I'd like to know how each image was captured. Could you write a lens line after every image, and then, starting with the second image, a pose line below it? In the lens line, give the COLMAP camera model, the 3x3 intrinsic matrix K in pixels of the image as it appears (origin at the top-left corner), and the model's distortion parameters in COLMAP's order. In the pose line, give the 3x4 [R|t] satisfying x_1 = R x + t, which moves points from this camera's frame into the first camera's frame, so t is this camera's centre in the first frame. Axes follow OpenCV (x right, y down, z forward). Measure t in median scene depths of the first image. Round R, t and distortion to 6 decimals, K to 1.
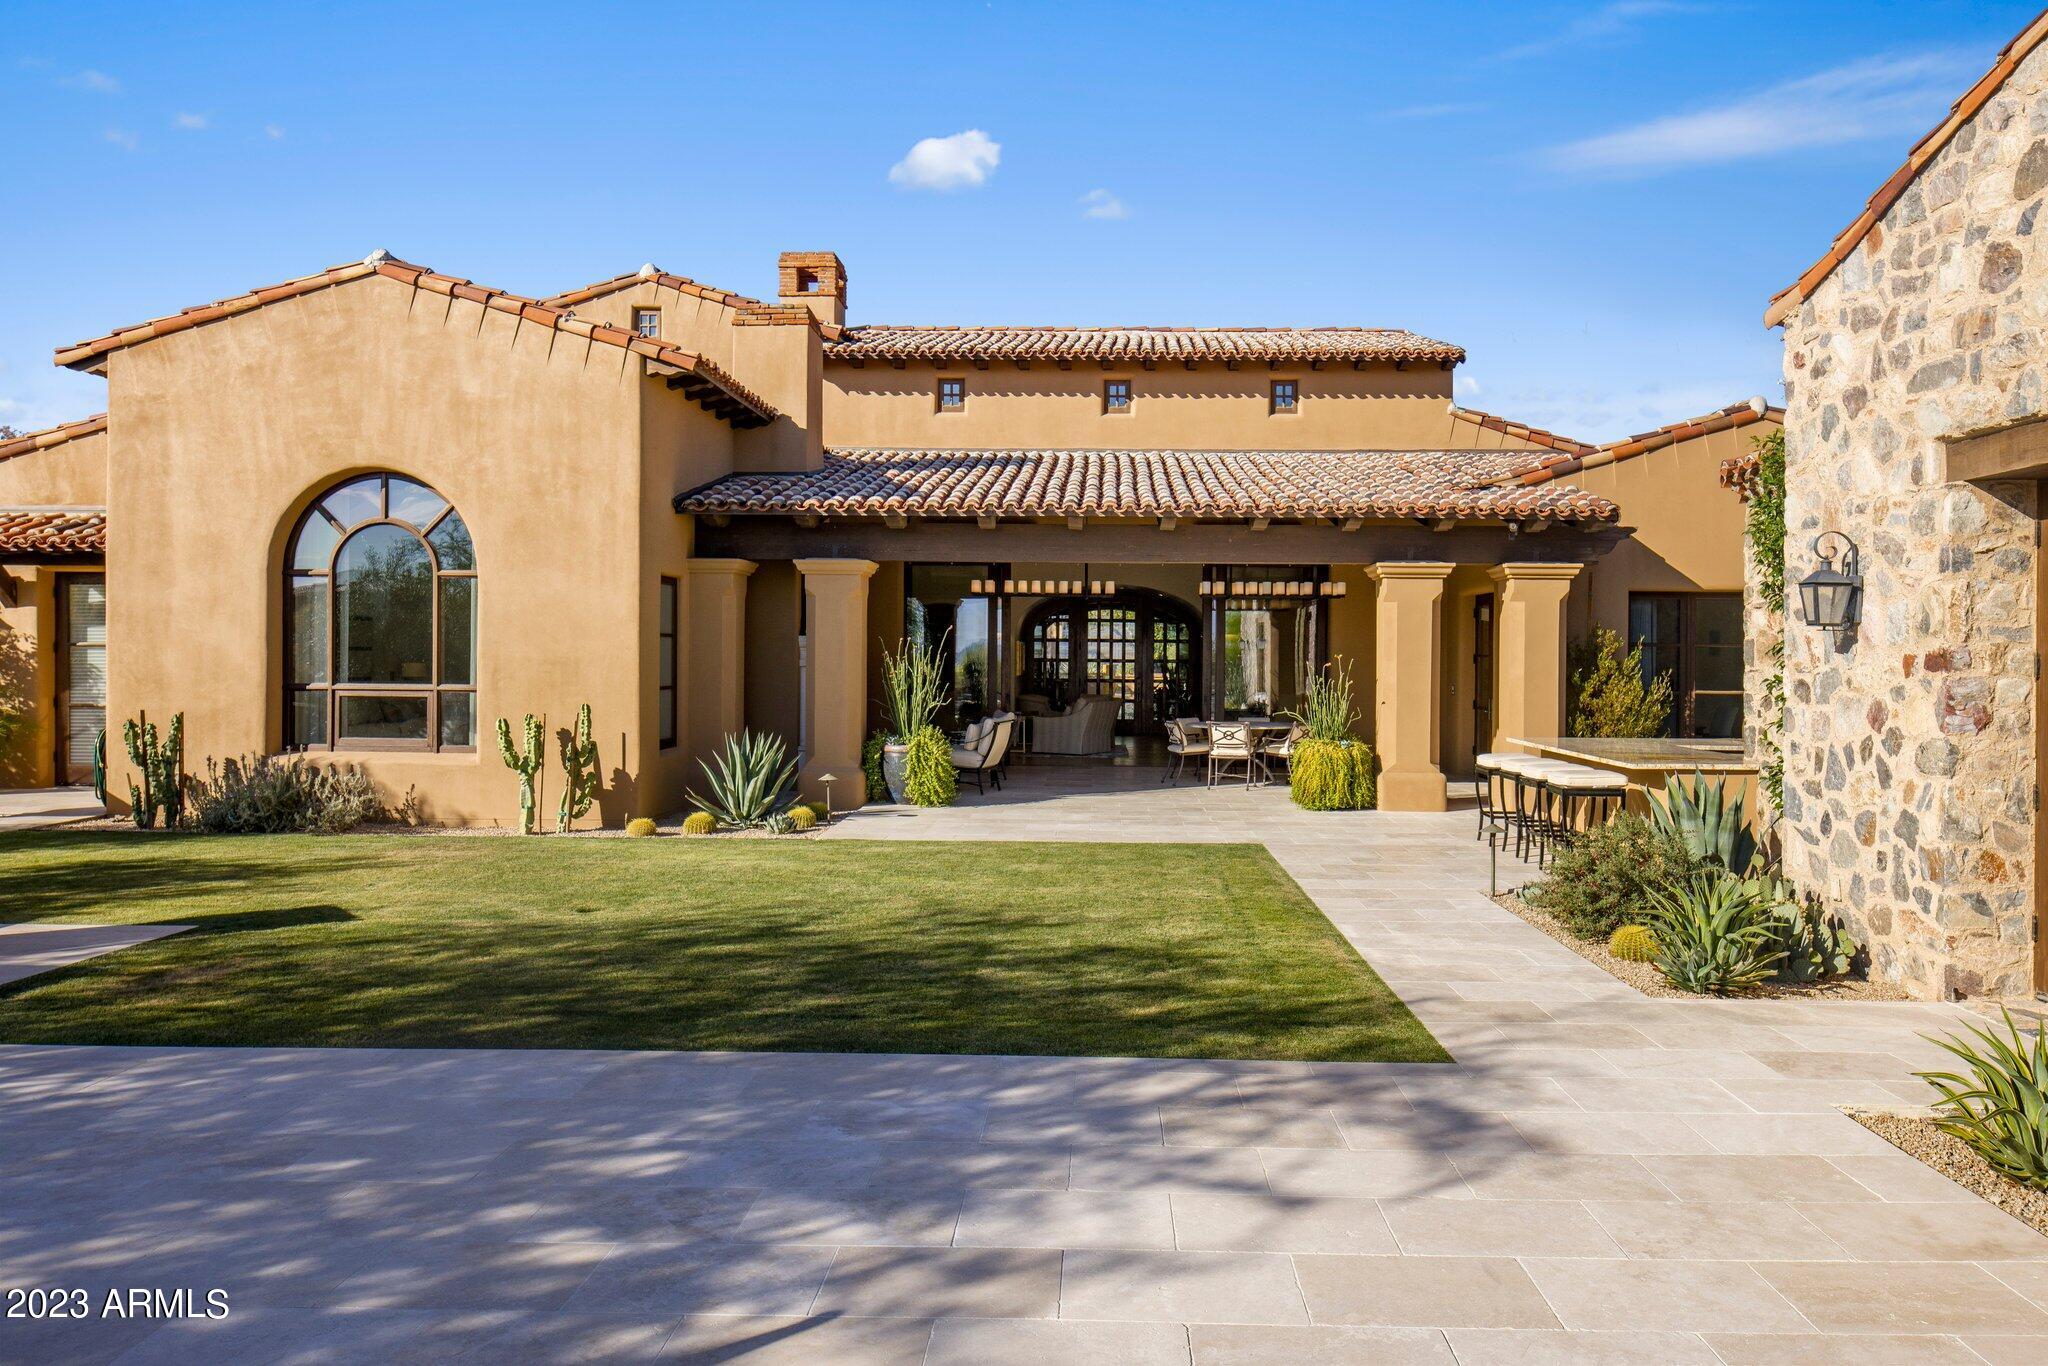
lens RADIAL K [[1374.1, 0, 1070.1], [0, 1374.1, 660.9], [0, 0, 1]] dist [-0.012591, 0.002491]
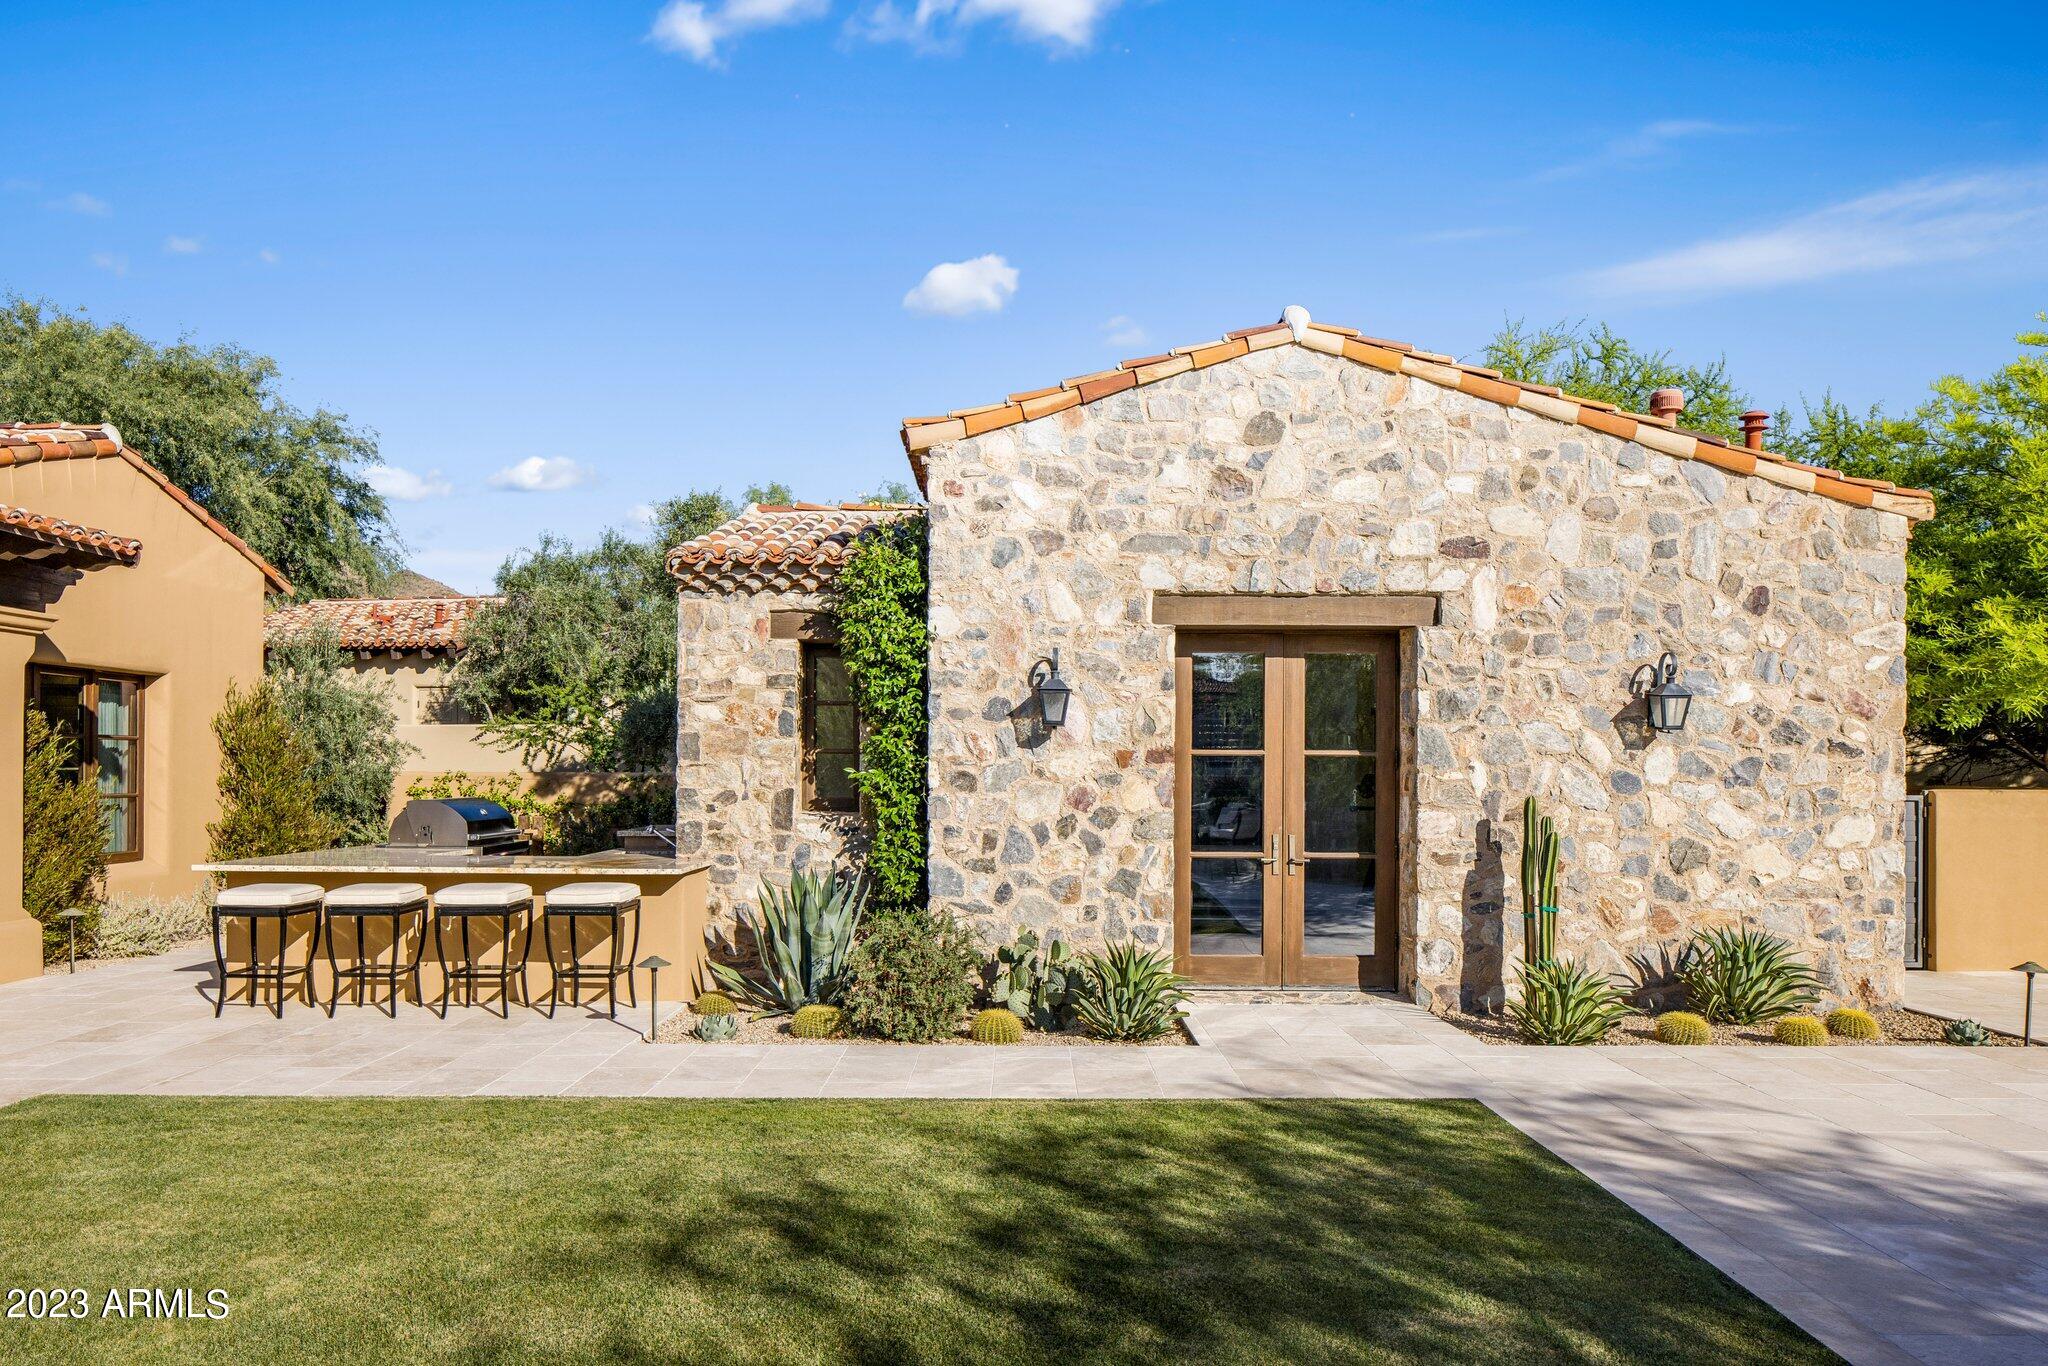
lens RADIAL K [[1374.1, 0, 1036.6], [0, 1374.1, 784.4], [0, 0, 1]] dist [-0.012591, 0.002491]
pose [[-0.049918, 0.008479, 0.998717, -0.330581], [-0.000824, 0.999963, -0.008530, 0.018827], [-0.998753, -0.001249, -0.049909, 0.546396]]
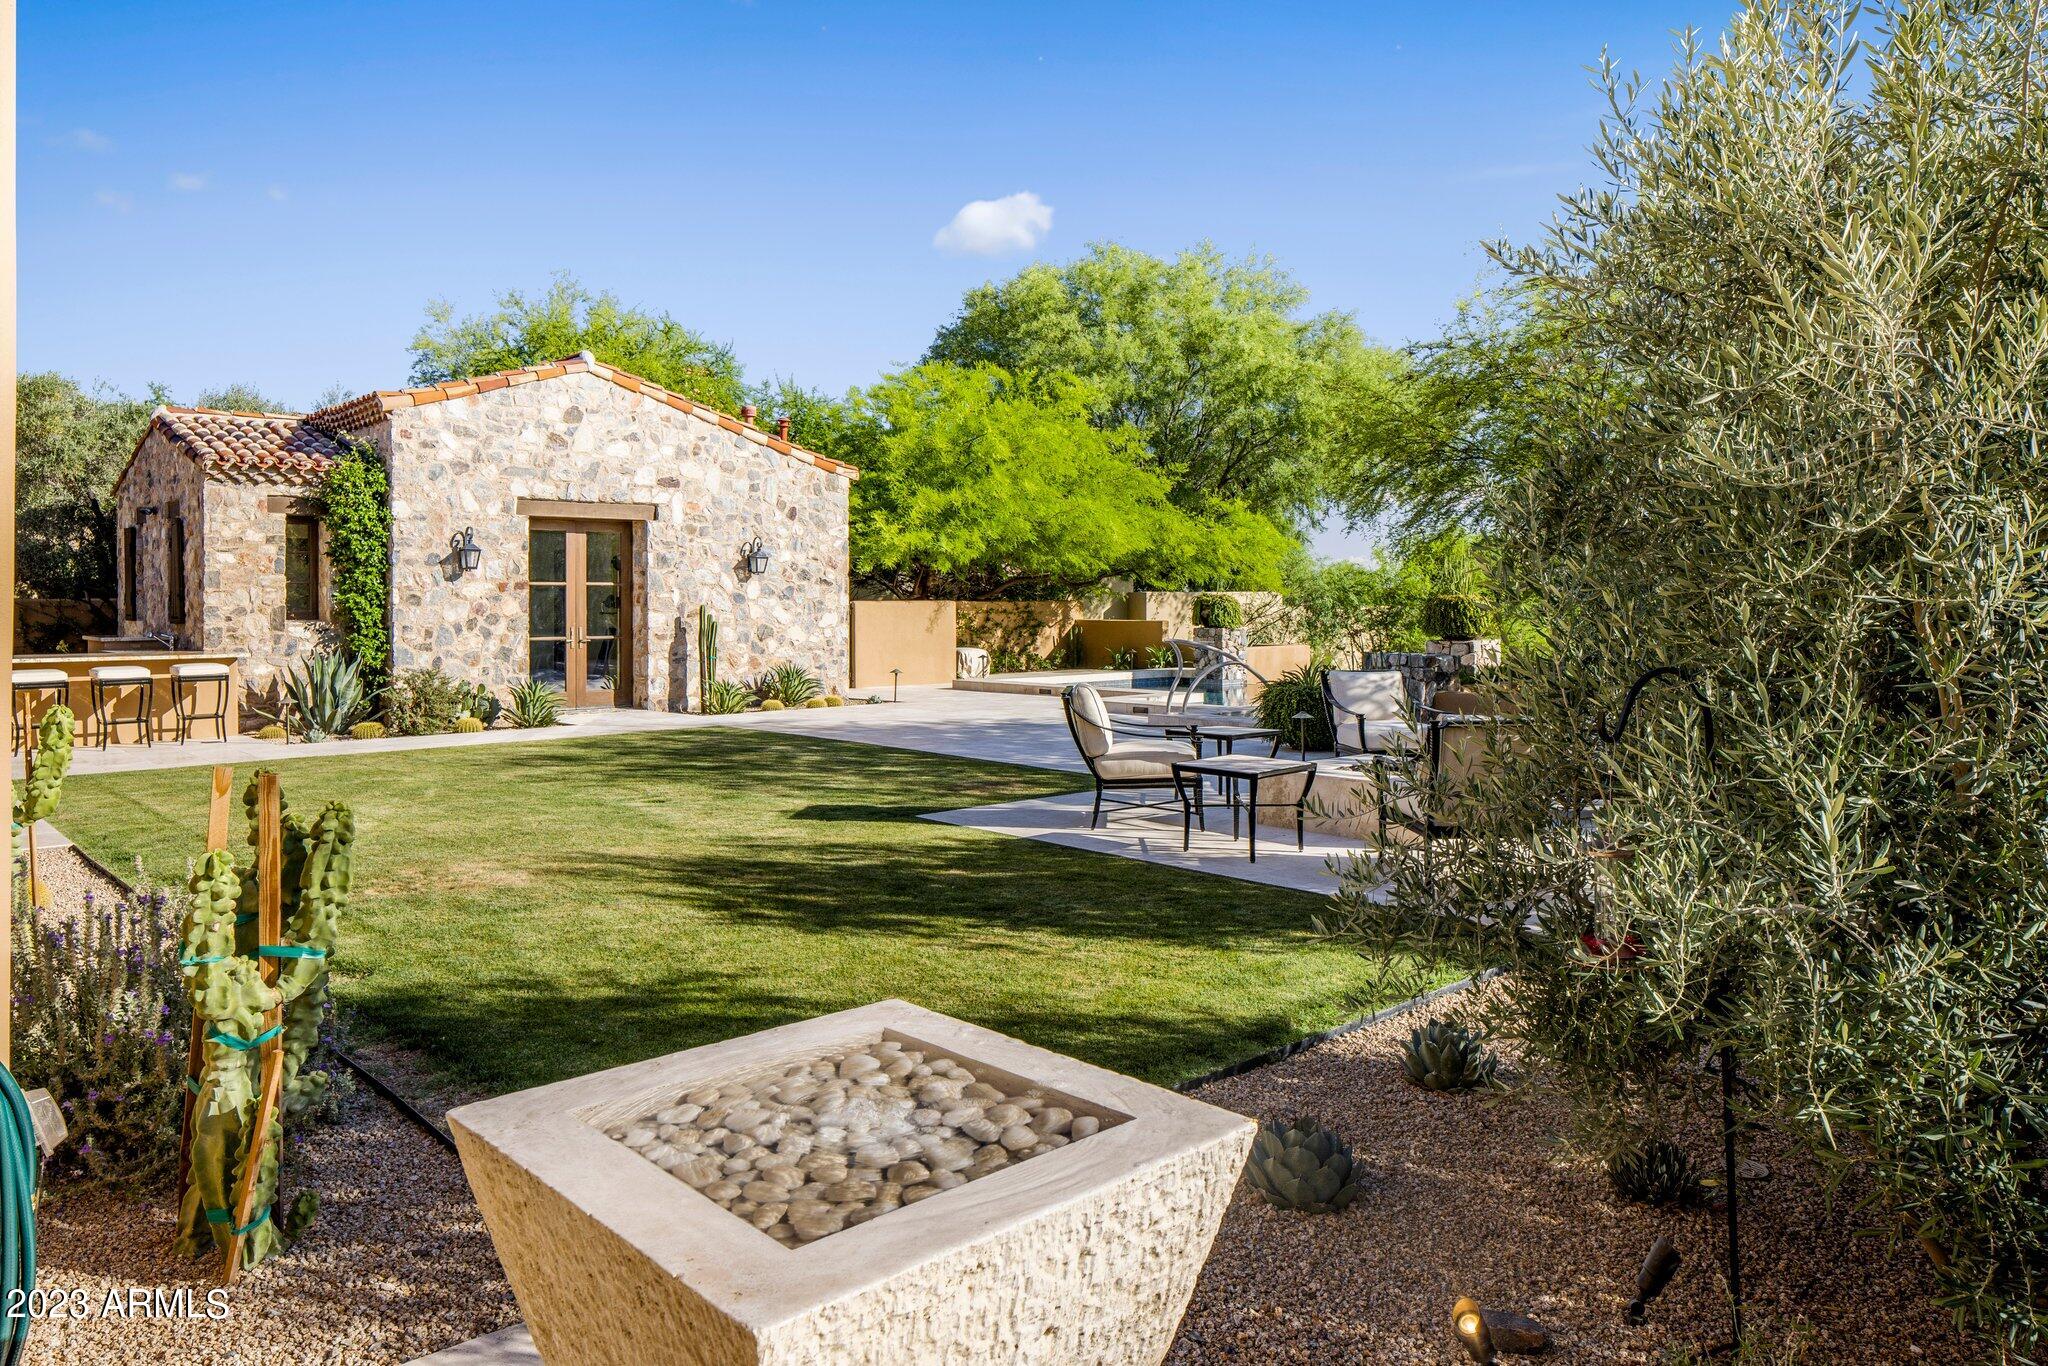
lens RADIAL K [[1374.1, 0, 1022.4], [0, 1374.1, 578.1], [0, 0, 1]] dist [-0.012591, 0.002491]
pose [[-0.720157, 0.019309, 0.693542, -0.823772], [0.011242, 0.999806, -0.016163, 0.017652], [-0.693720, -0.003843, -0.720235, 1.003034]]
